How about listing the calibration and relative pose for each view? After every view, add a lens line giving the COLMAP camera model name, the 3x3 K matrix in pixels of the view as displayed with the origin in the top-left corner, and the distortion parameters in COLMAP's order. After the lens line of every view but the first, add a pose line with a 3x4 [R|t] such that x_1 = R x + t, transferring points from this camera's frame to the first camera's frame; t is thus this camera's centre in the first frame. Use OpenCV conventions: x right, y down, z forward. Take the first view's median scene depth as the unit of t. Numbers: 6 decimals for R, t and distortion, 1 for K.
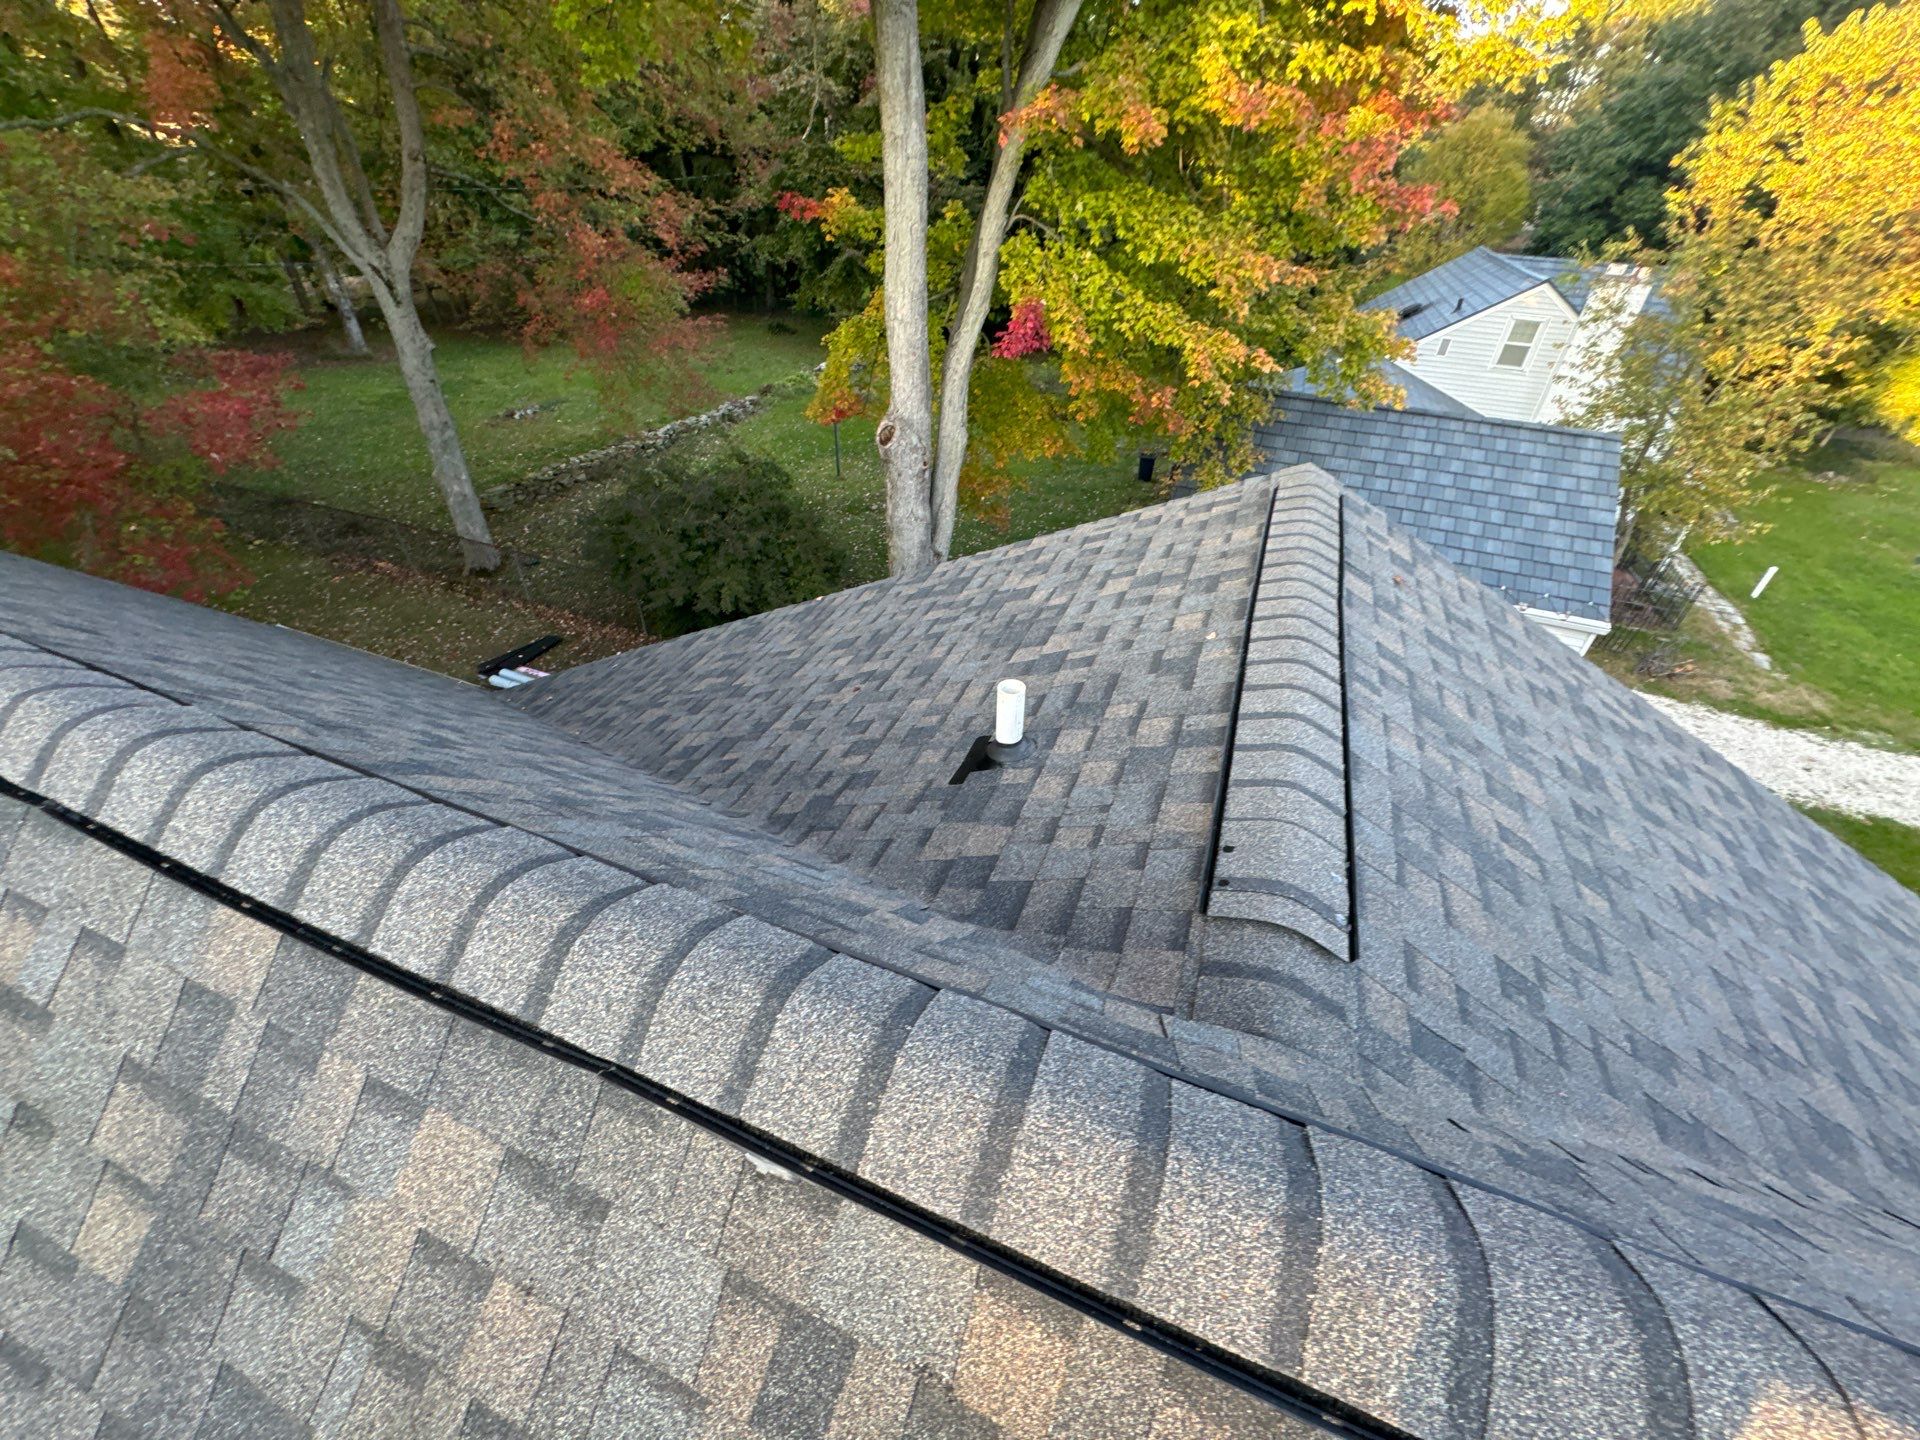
lens RADIAL K [[763.9, 0, 953.8], [0, 763.9, 721.3], [0, 0, 1]] dist [0.001115, -0.000344]
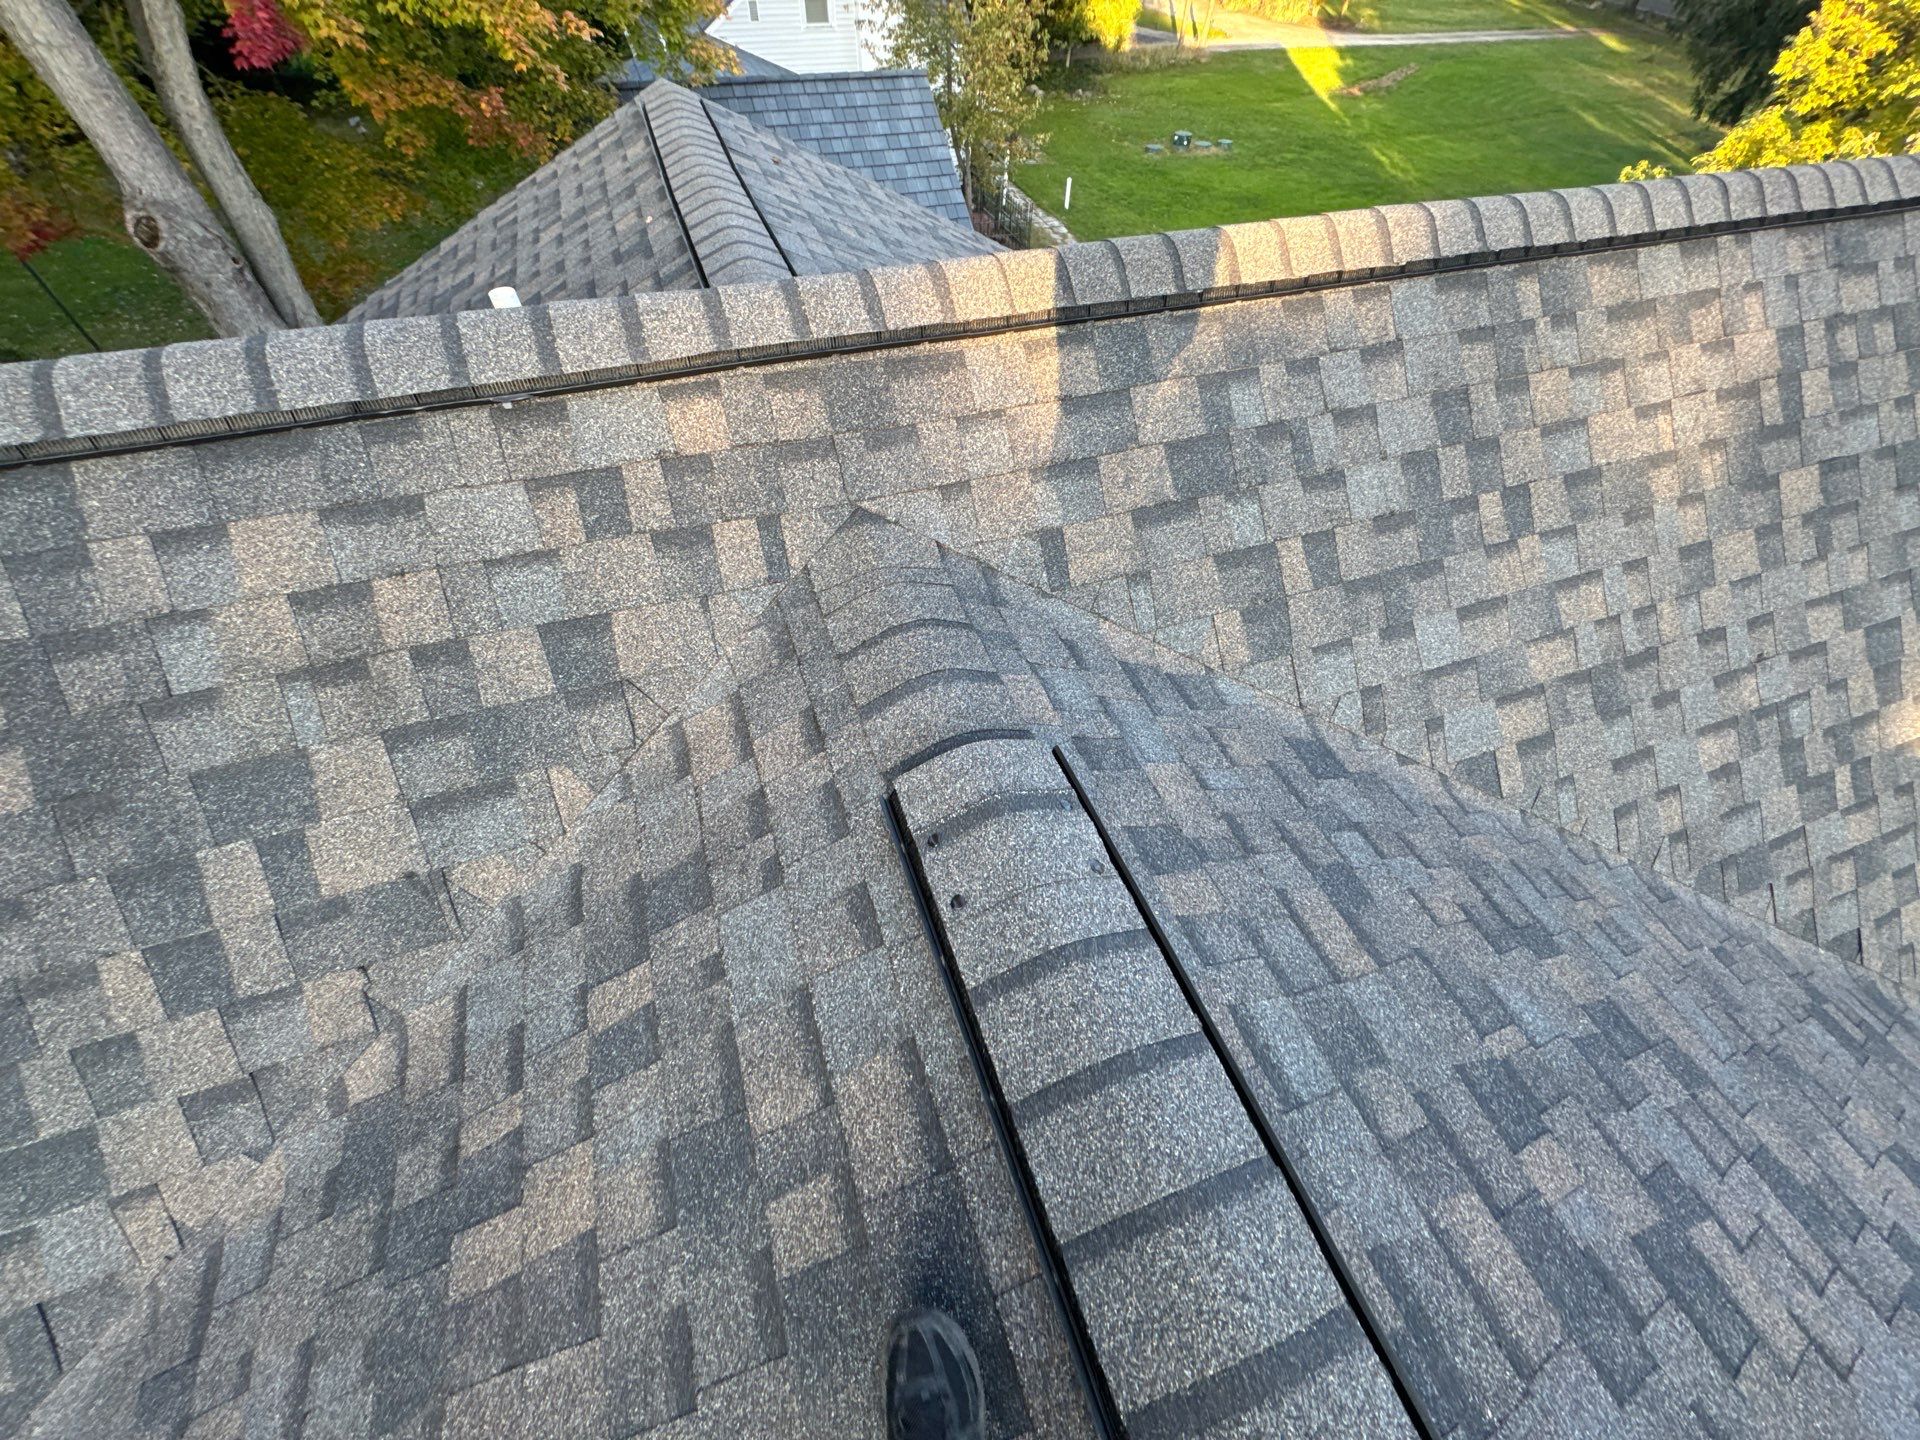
lens RADIAL K [[763.9, 0, 957.2], [0, 763.9, 714.3], [0, 0, 1]] dist [0.001115, -0.000344]
pose [[0.750996, -0.519198, 0.407968, -0.389763], [0.401259, 0.849522, 0.342495, 0.710303], [-0.524401, -0.093512, 0.846321, -0.656378]]
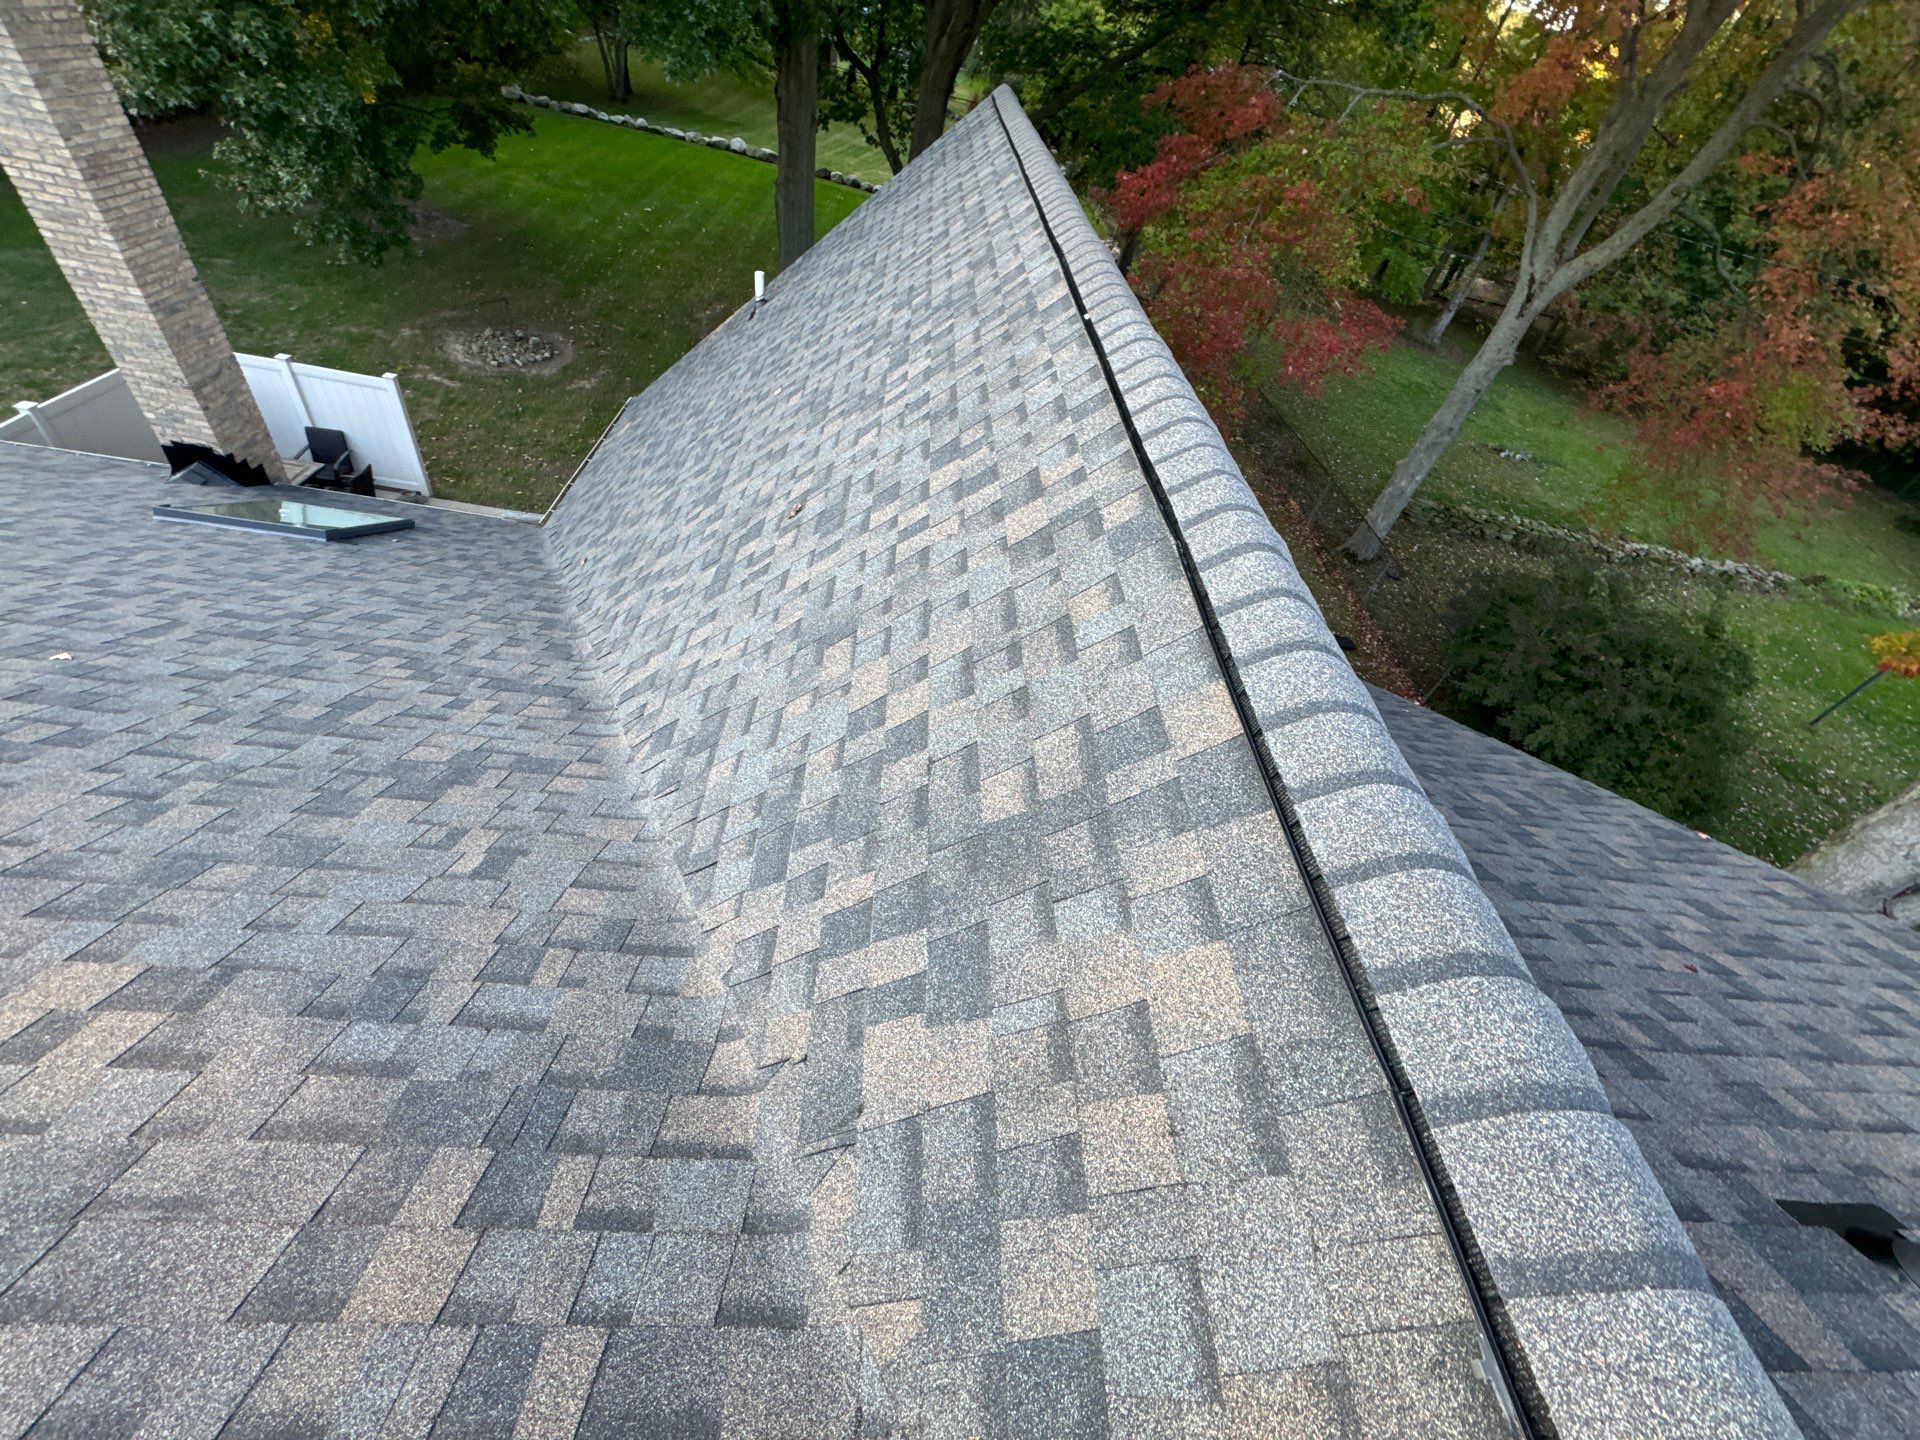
lens RADIAL K [[763.9, 0, 957.3], [0, 763.9, 716.6], [0, 0, 1]] dist [0.001115, -0.000344]
pose [[0.385289, 0.671246, -0.633231, -0.305052], [-0.683311, 0.668714, 0.293100, 0.197010], [0.620193, 0.319765, 0.716318, -0.108194]]
